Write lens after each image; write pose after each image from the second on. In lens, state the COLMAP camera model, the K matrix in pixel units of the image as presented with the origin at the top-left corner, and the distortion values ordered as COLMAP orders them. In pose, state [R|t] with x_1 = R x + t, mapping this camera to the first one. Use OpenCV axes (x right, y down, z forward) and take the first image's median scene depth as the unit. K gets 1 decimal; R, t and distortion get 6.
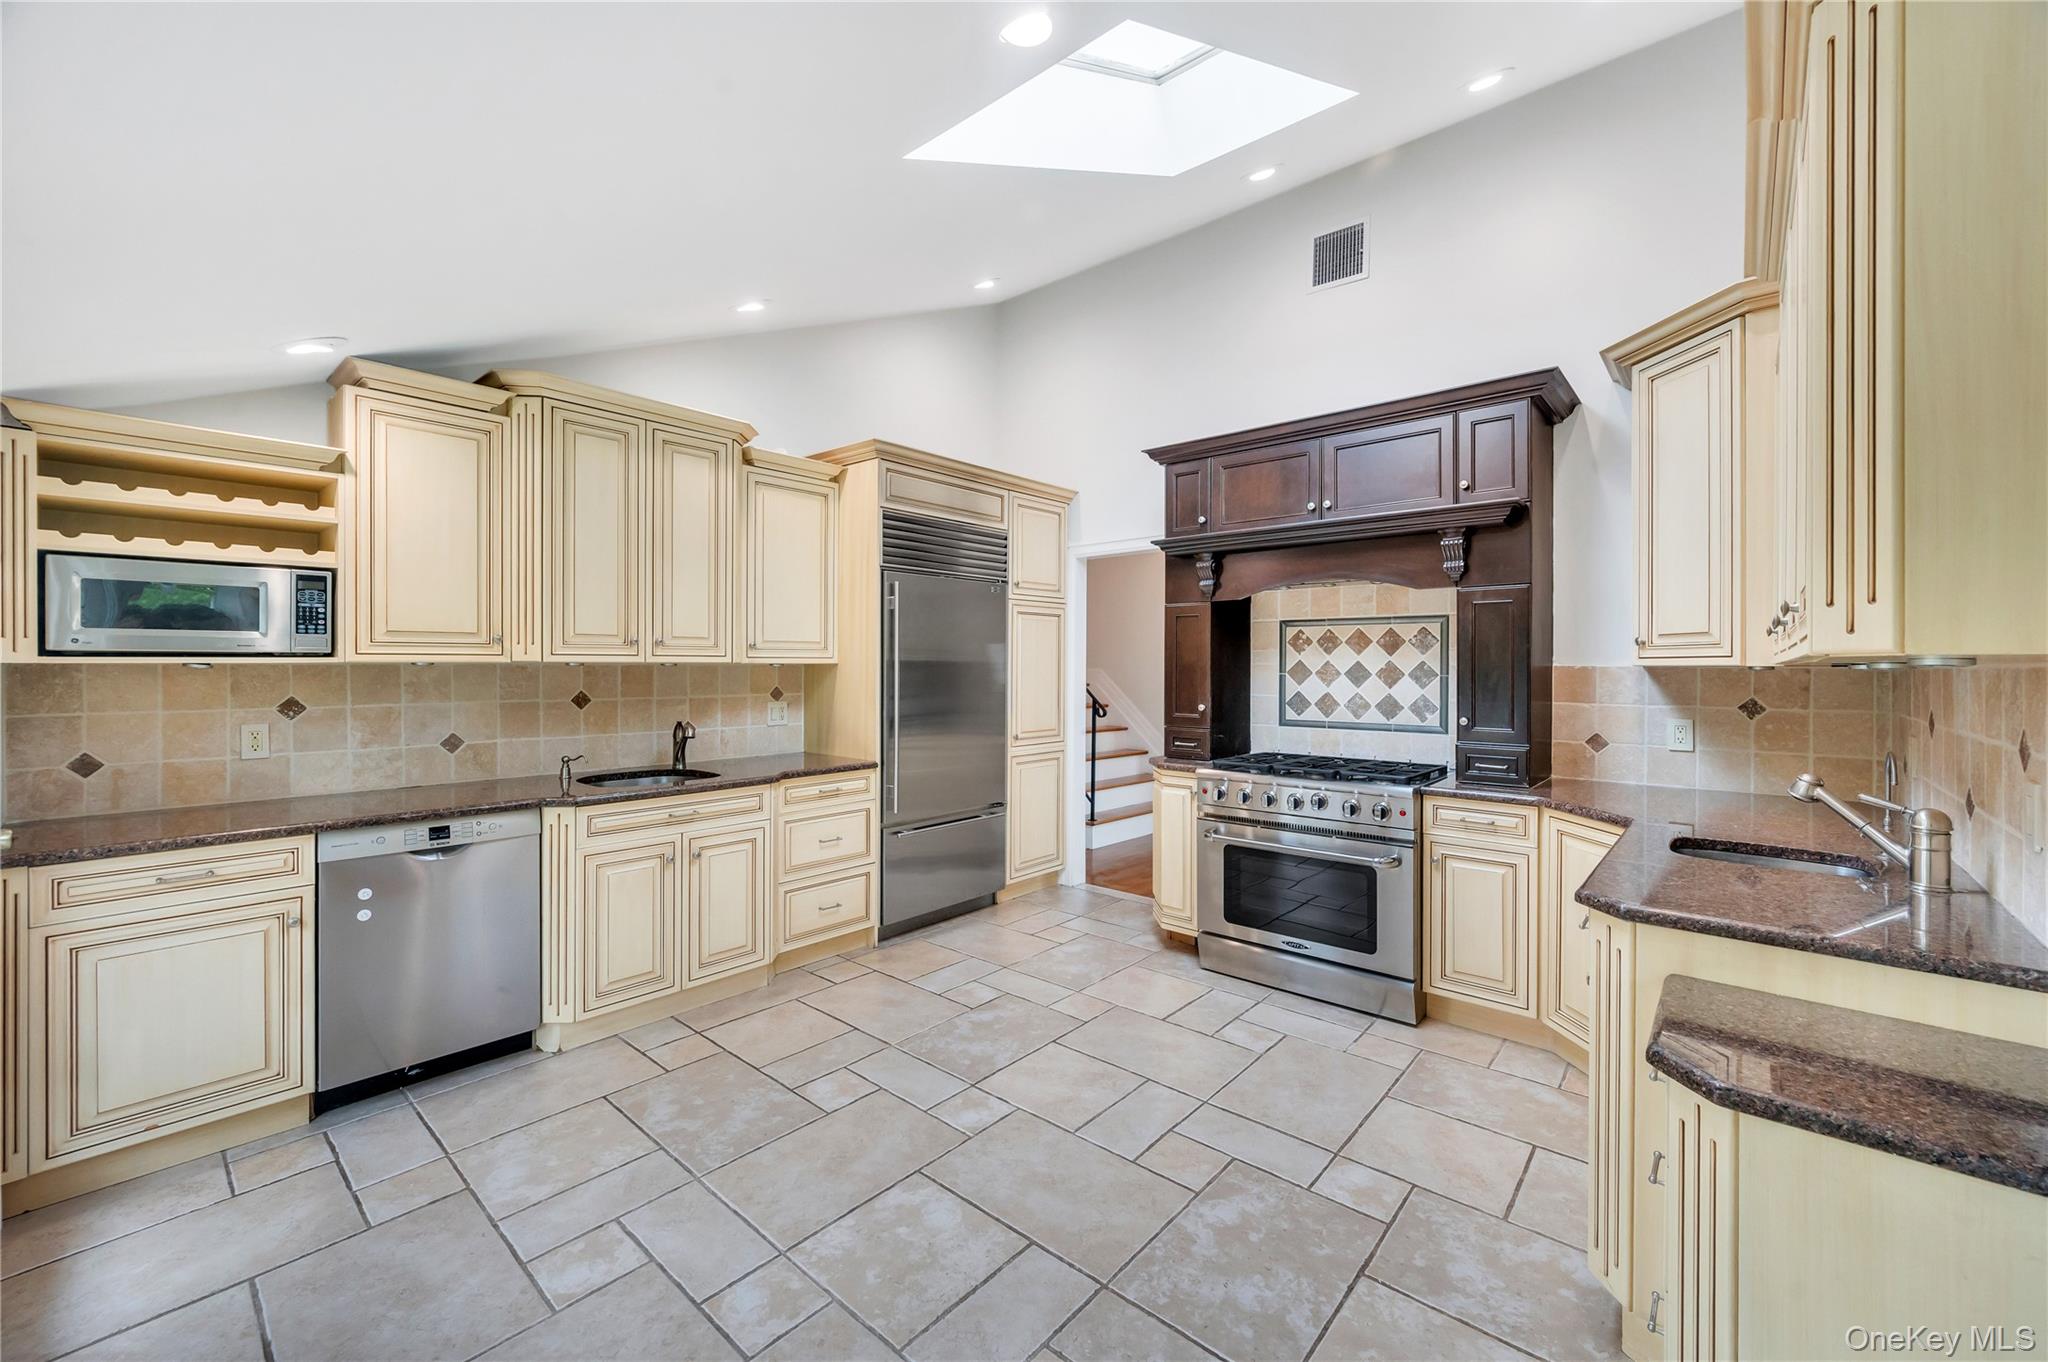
lens RADIAL K [[811.9, 0, 1027.3], [0, 811.9, 667.1], [0, 0, 1]] dist [0.016007, 0.000309]
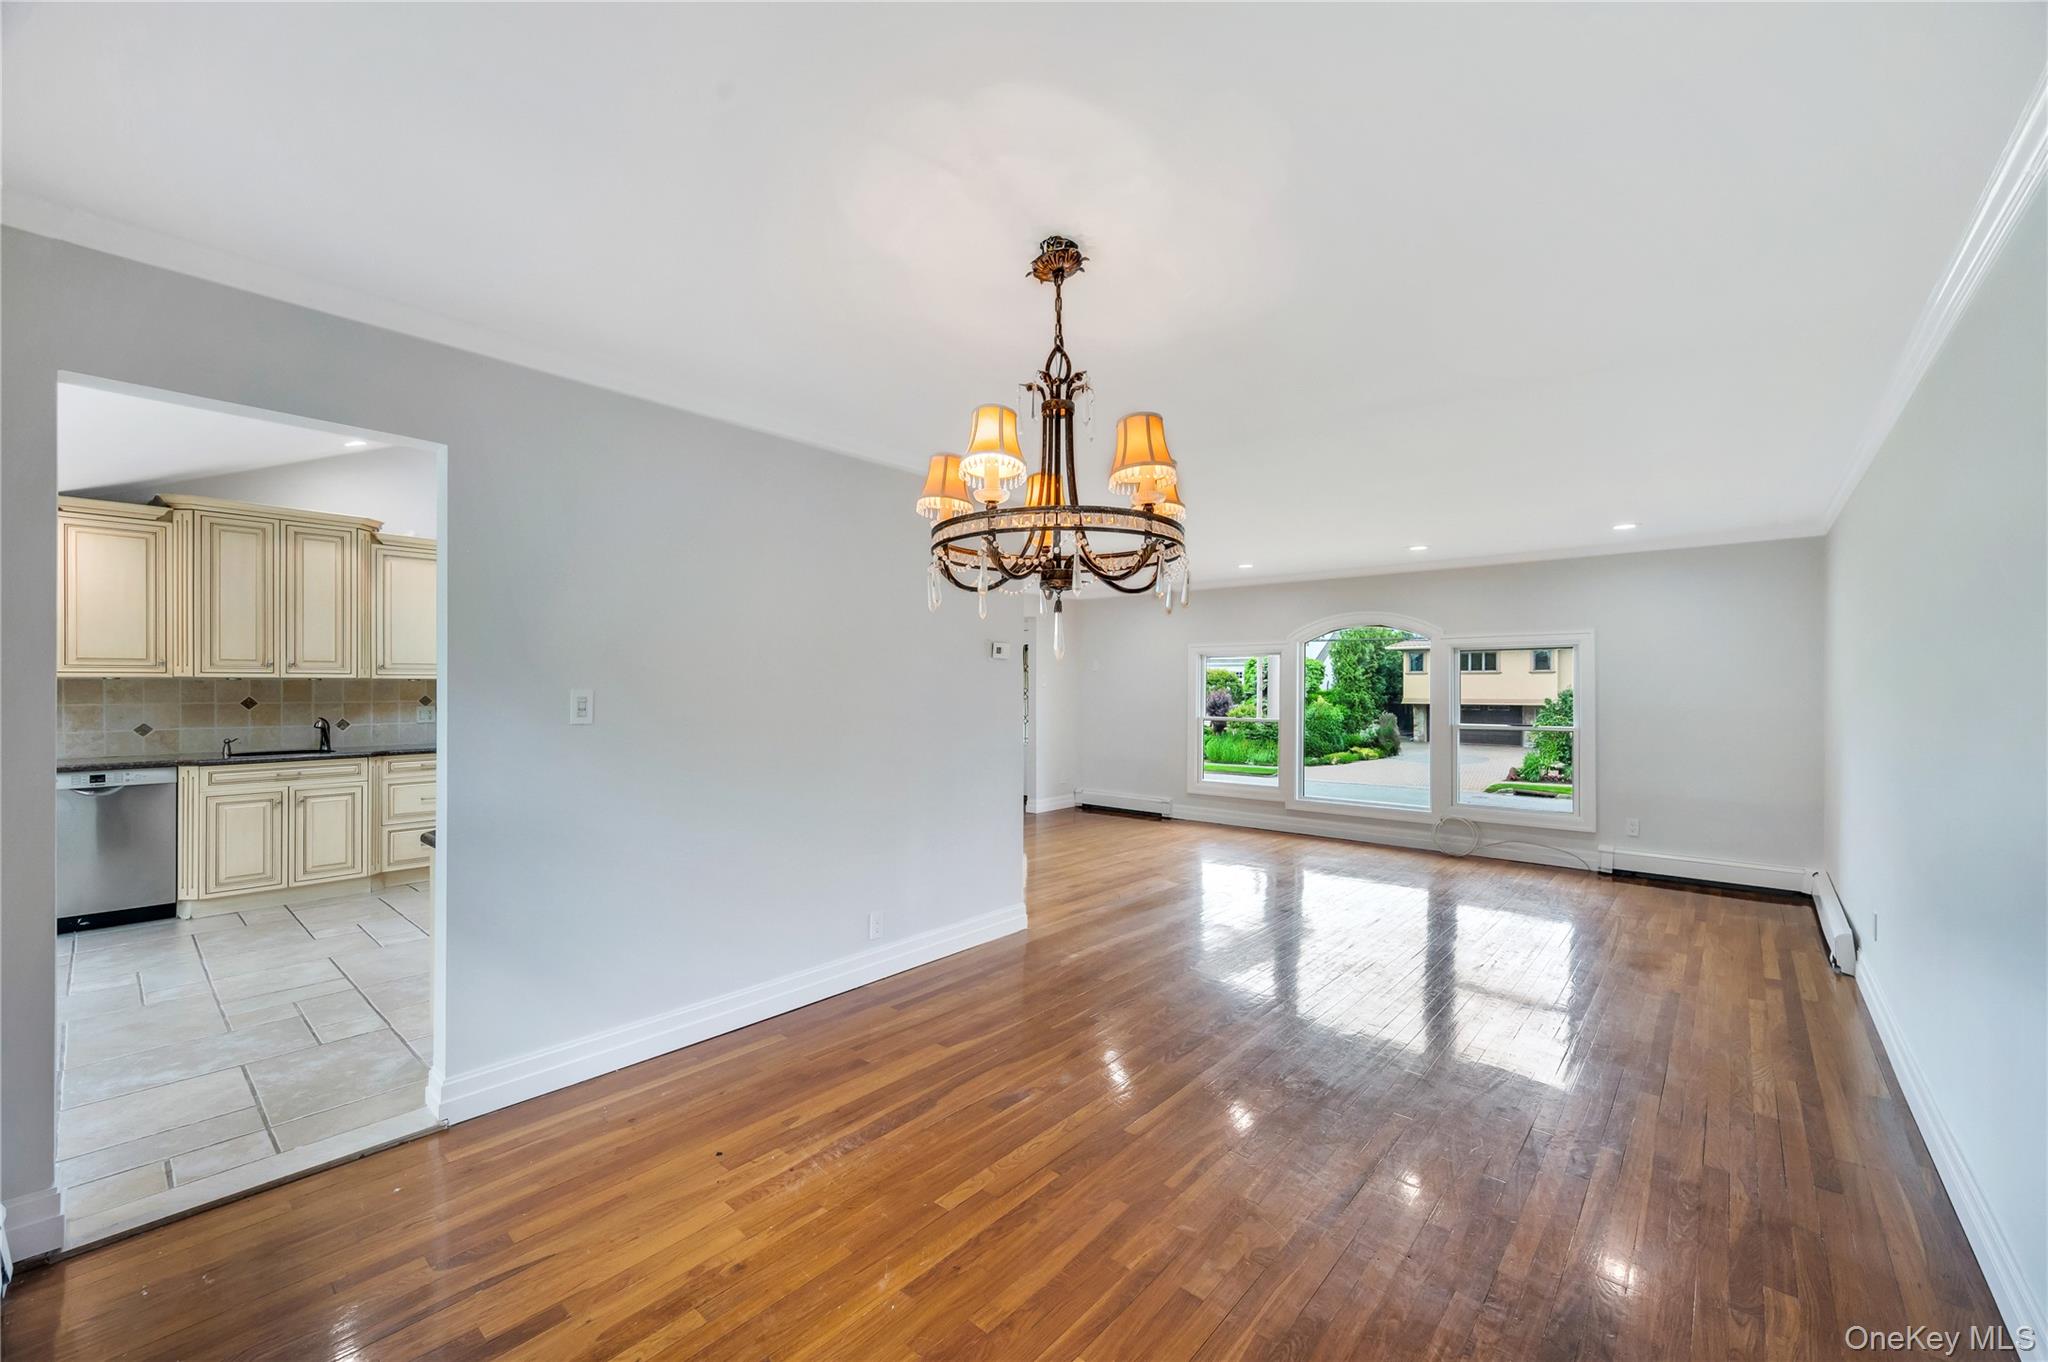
lens RADIAL K [[811.9, 0, 1020.0], [0, 811.9, 687.4], [0, 0, 1]] dist [0.016007, 0.000309]
pose [[0.999944, -0.001666, -0.010492, 0.993564], [0.001636, 0.999994, -0.002906, 0.019897], [0.010496, 0.002888, 0.999941, -0.564106]]
